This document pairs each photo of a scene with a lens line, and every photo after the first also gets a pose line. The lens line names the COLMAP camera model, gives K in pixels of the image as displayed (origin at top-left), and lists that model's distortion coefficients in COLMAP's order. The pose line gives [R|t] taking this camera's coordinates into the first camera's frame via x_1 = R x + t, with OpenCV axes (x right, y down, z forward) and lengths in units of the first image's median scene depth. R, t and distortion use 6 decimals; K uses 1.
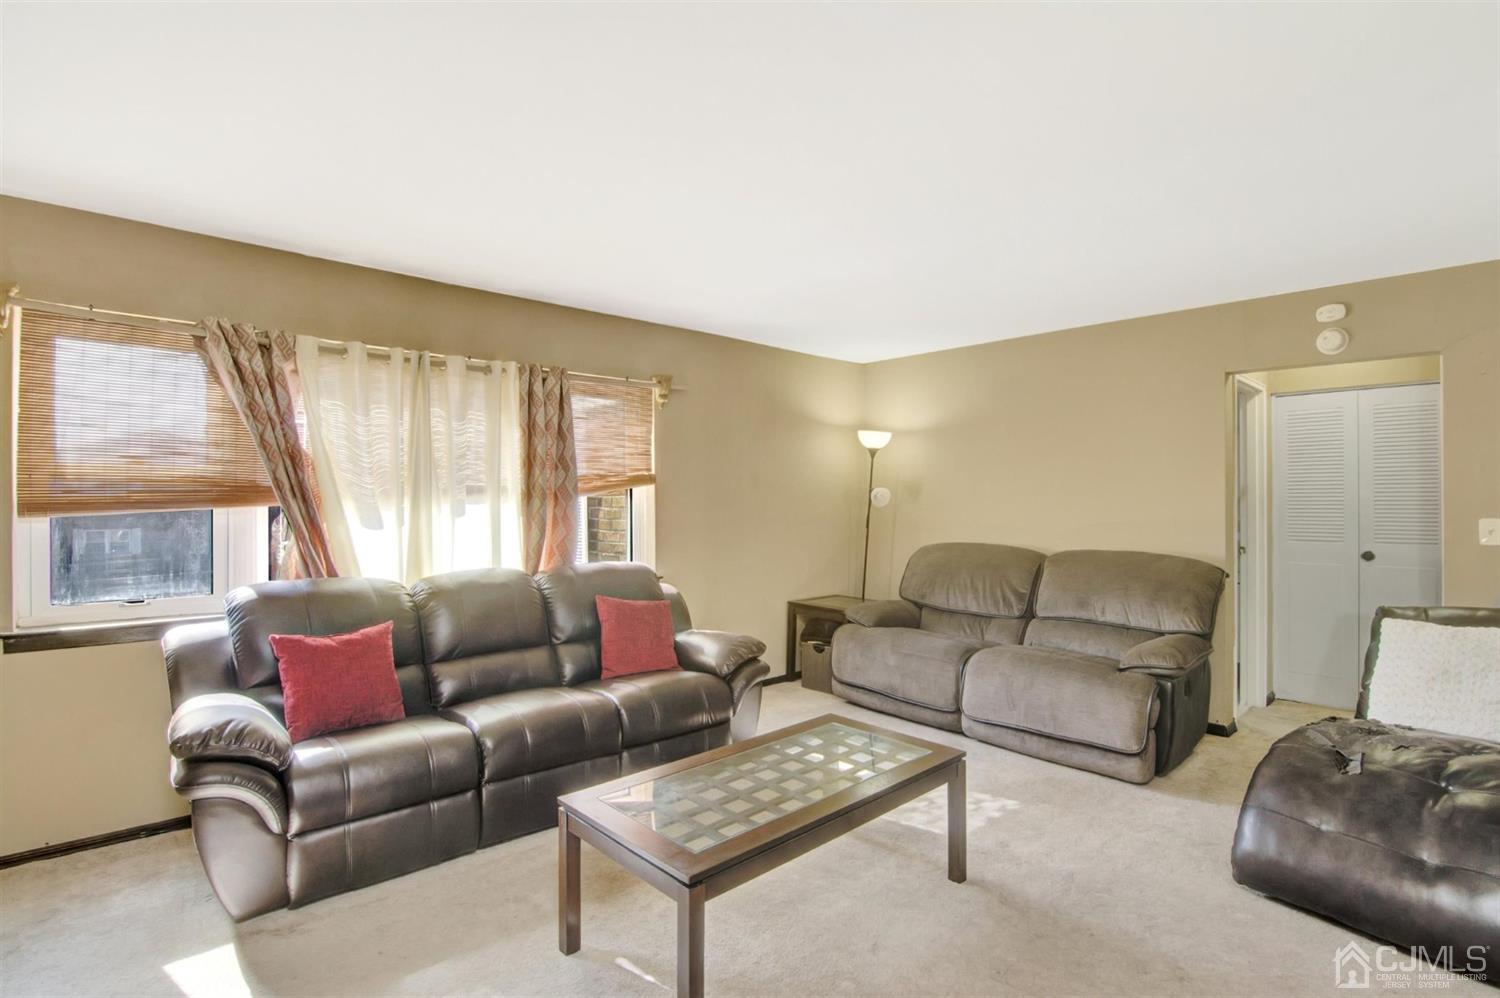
lens RADIAL K [[733.4, 0, 793.1], [0, 733.4, 499.9], [0, 0, 1]] dist [-0.011234, -0.006751]
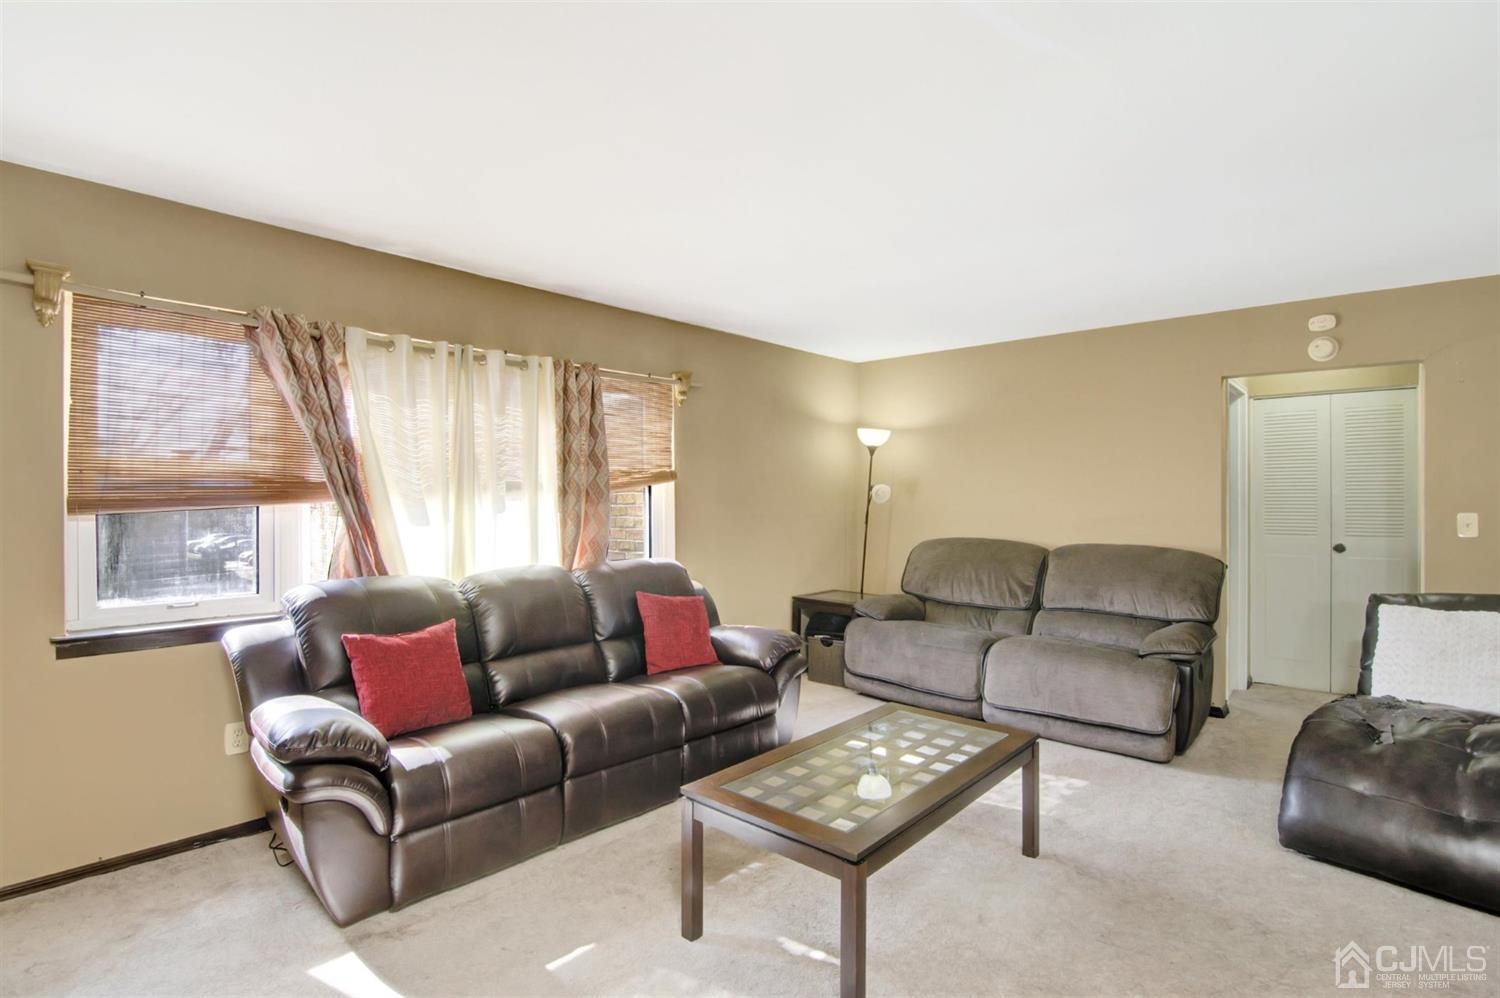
lens RADIAL K [[733.4, 0, 778.9], [0, 733.4, 503.9], [0, 0, 1]] dist [-0.011234, -0.006751]
pose [[0.996868, -0.001360, 0.079070, -0.165323], [0.000638, 0.999958, 0.009150, 0.001112], [-0.079080, -0.009071, 0.996827, -0.015737]]
